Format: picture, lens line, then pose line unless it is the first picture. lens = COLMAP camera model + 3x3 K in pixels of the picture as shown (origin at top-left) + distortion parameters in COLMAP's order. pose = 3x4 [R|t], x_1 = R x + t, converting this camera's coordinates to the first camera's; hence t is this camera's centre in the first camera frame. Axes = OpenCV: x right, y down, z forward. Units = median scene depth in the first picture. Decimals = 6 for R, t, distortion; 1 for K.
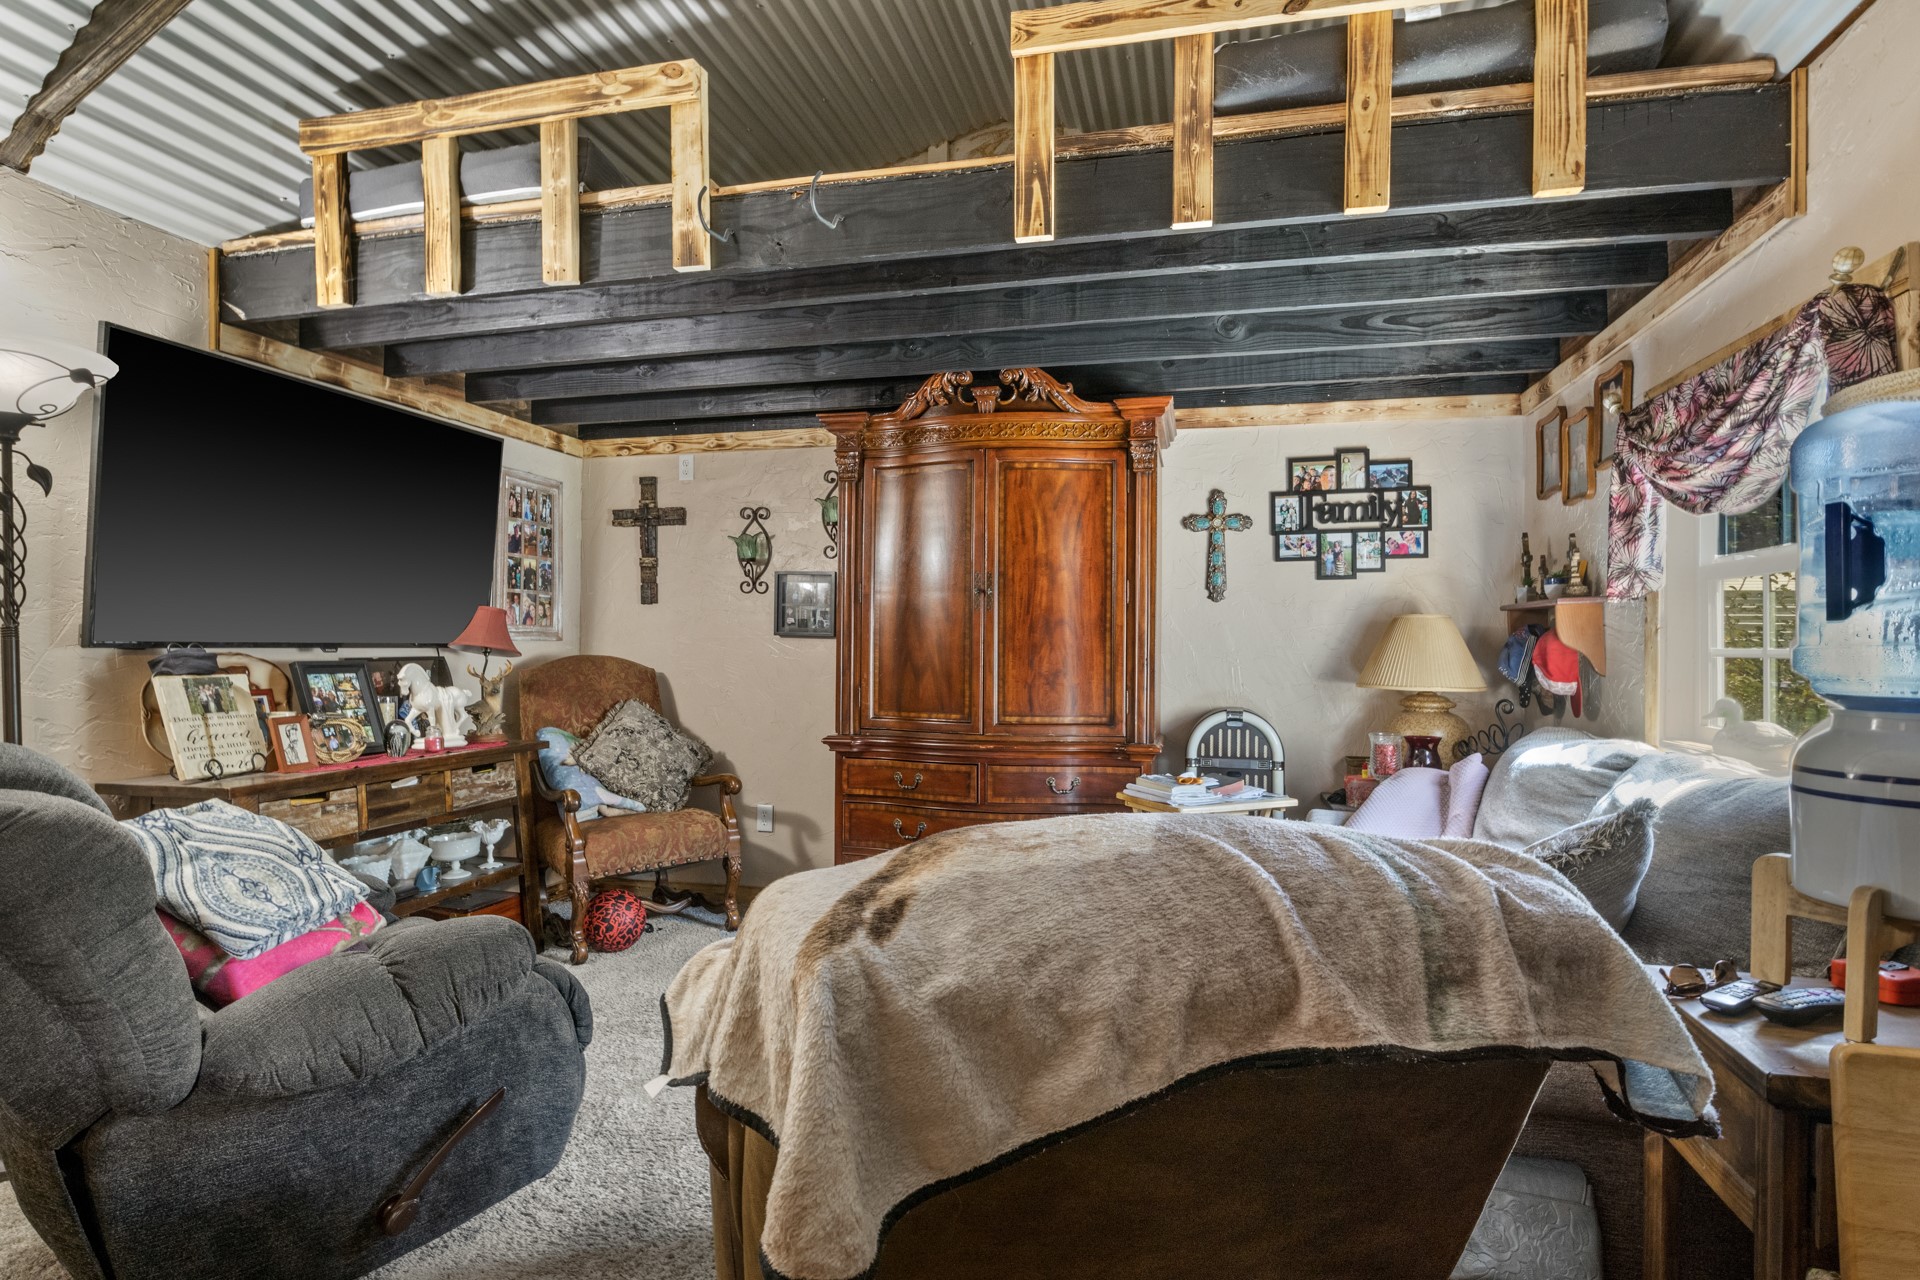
lens RADIAL K [[972.5, 0, 961.5], [0, 972.5, 639.8], [0, 0, 1]] dist [-0.012191, 0.001772]
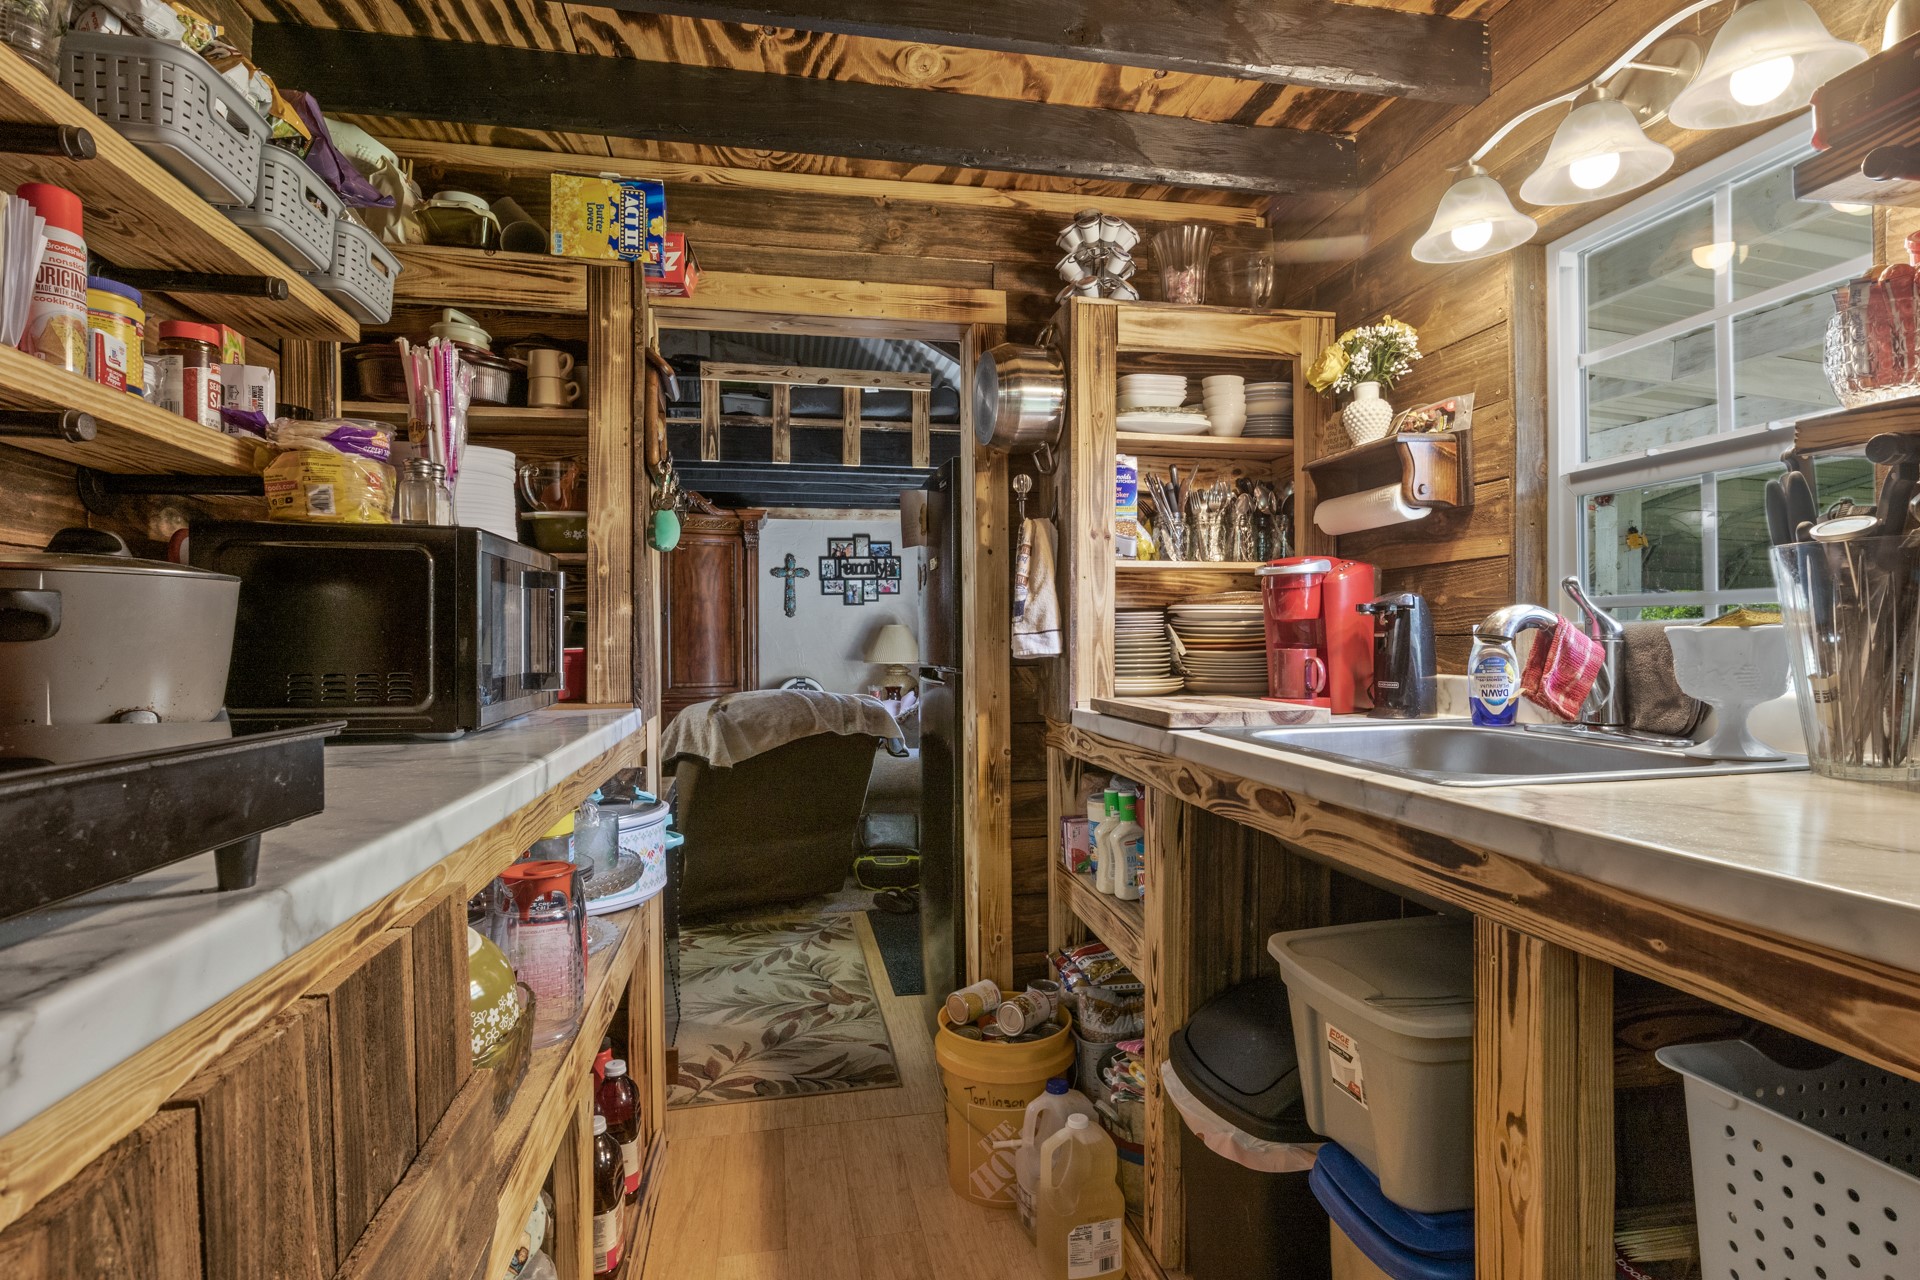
lens RADIAL K [[972.5, 0, 959.7], [0, 972.5, 634.3], [0, 0, 1]] dist [-0.012191, 0.001772]
pose [[0.906699, -0.011176, 0.421630, -0.276706], [0.010332, 0.999937, 0.004285, -0.016372], [-0.421652, 0.000471, 0.906758, -0.992425]]
